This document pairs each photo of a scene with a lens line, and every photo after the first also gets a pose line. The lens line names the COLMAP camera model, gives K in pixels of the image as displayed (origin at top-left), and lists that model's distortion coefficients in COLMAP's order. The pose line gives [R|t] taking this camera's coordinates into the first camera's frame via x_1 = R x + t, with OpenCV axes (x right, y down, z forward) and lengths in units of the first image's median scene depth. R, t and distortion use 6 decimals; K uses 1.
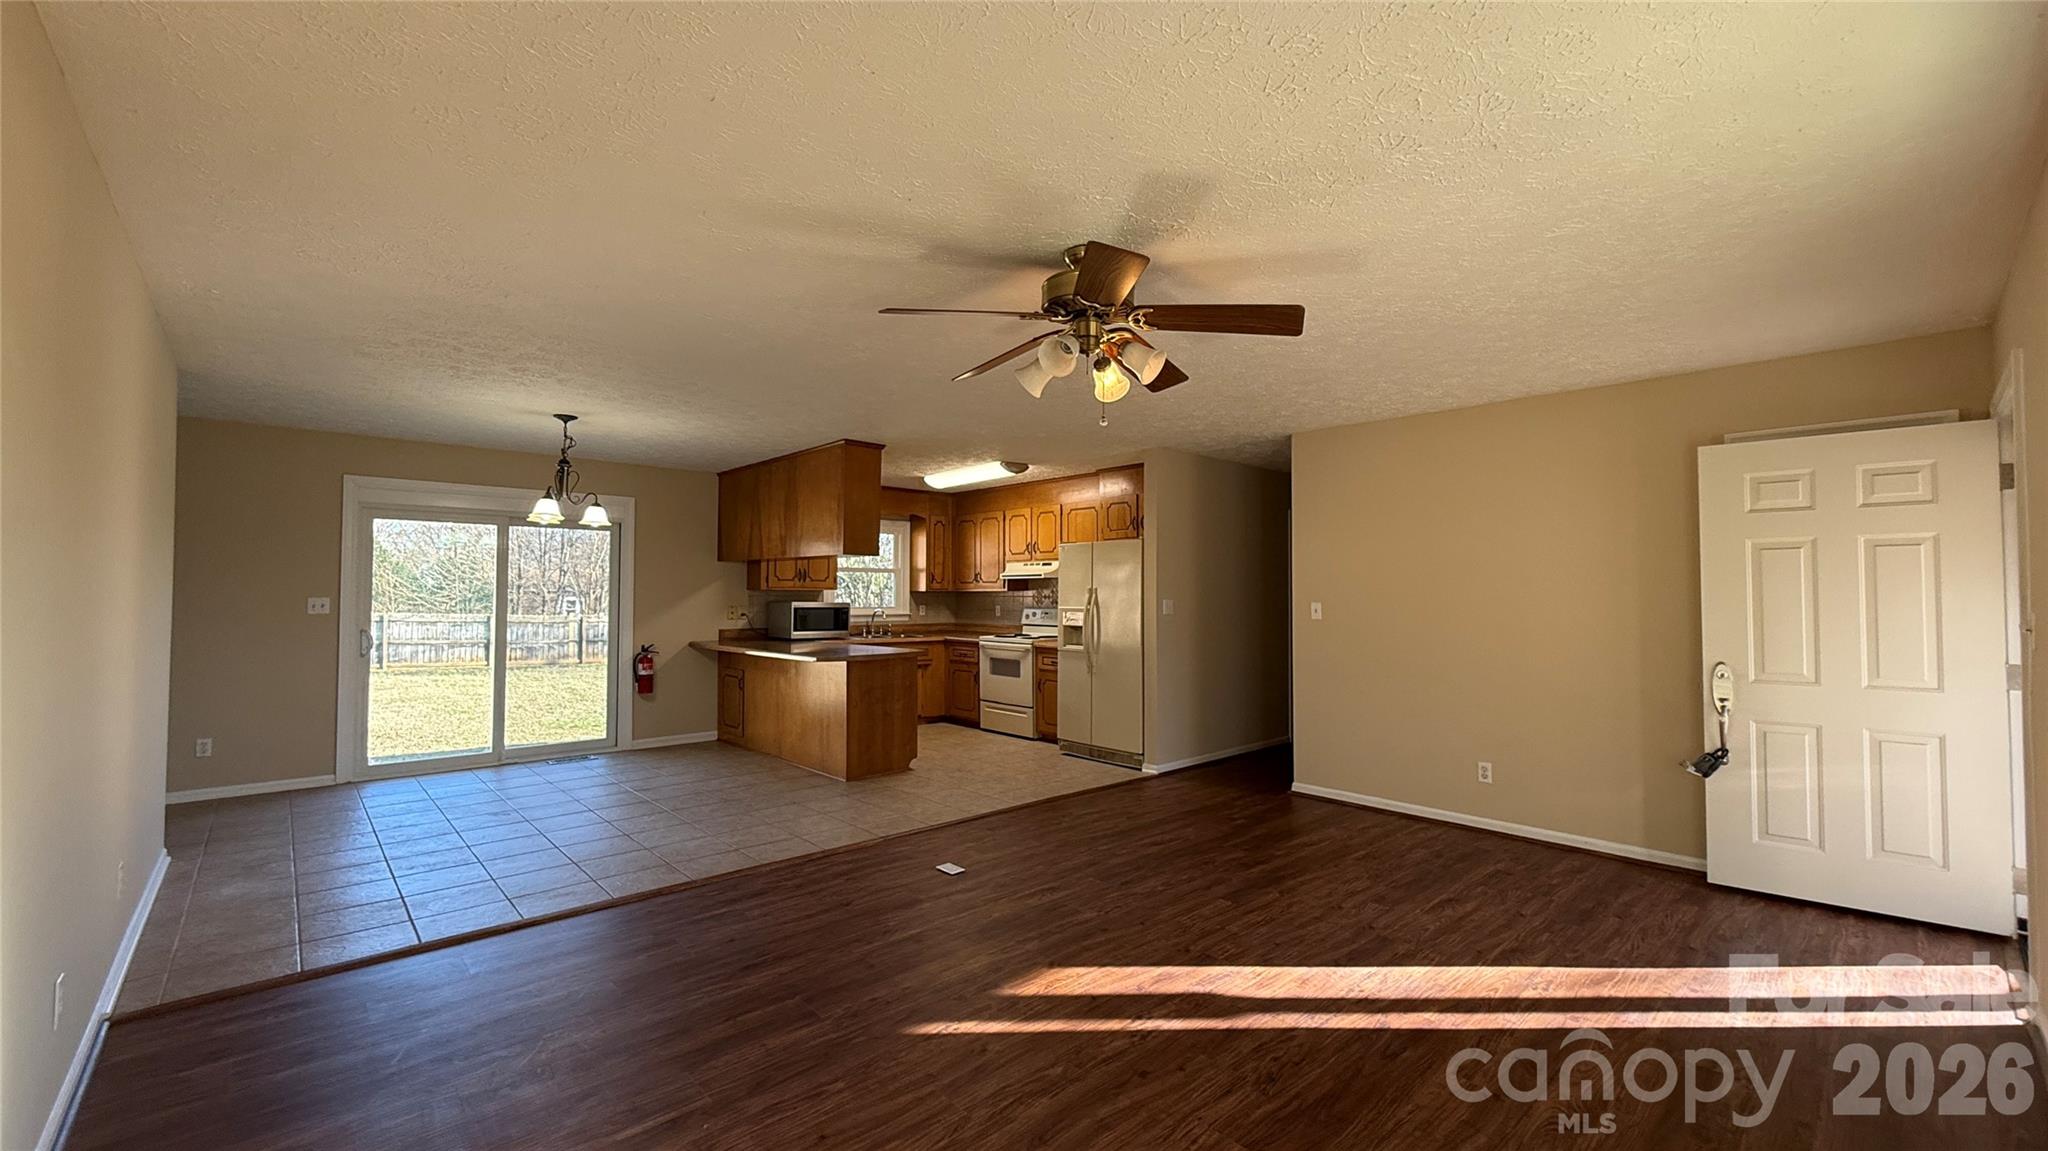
lens RADIAL K [[813.1, 0, 1038.0], [0, 813.1, 575.6], [0, 0, 1]] dist [-0.000420, 0.000518]
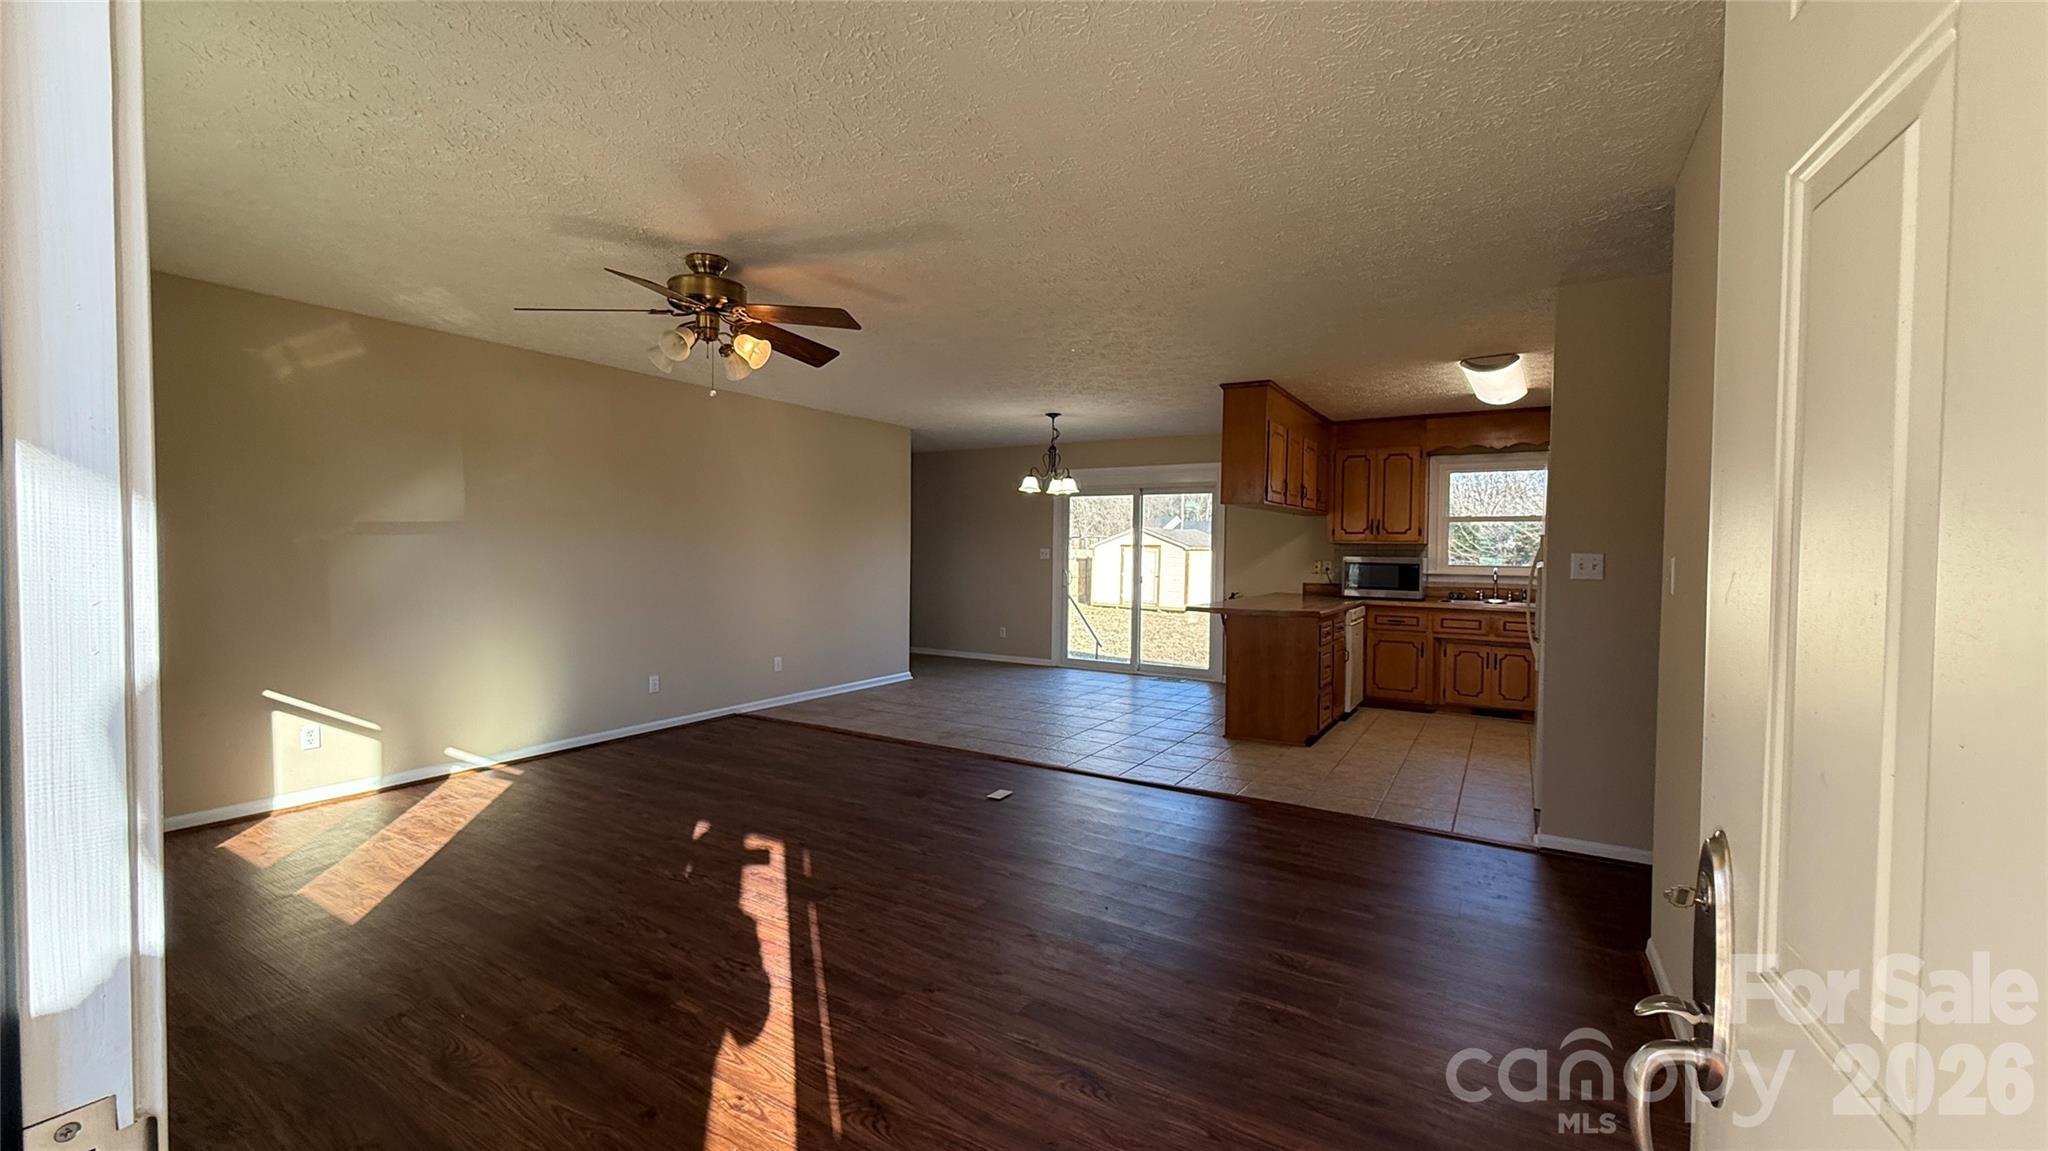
lens RADIAL K [[813.1, 0, 1027.5], [0, 813.1, 584.5], [0, 0, 1]] dist [-0.000420, 0.000518]
pose [[0.279382, 0.043283, -0.959204, 0.664797], [0.011869, 0.998751, 0.048524, 0.020699], [0.960107, -0.024942, 0.278519, 0.528884]]
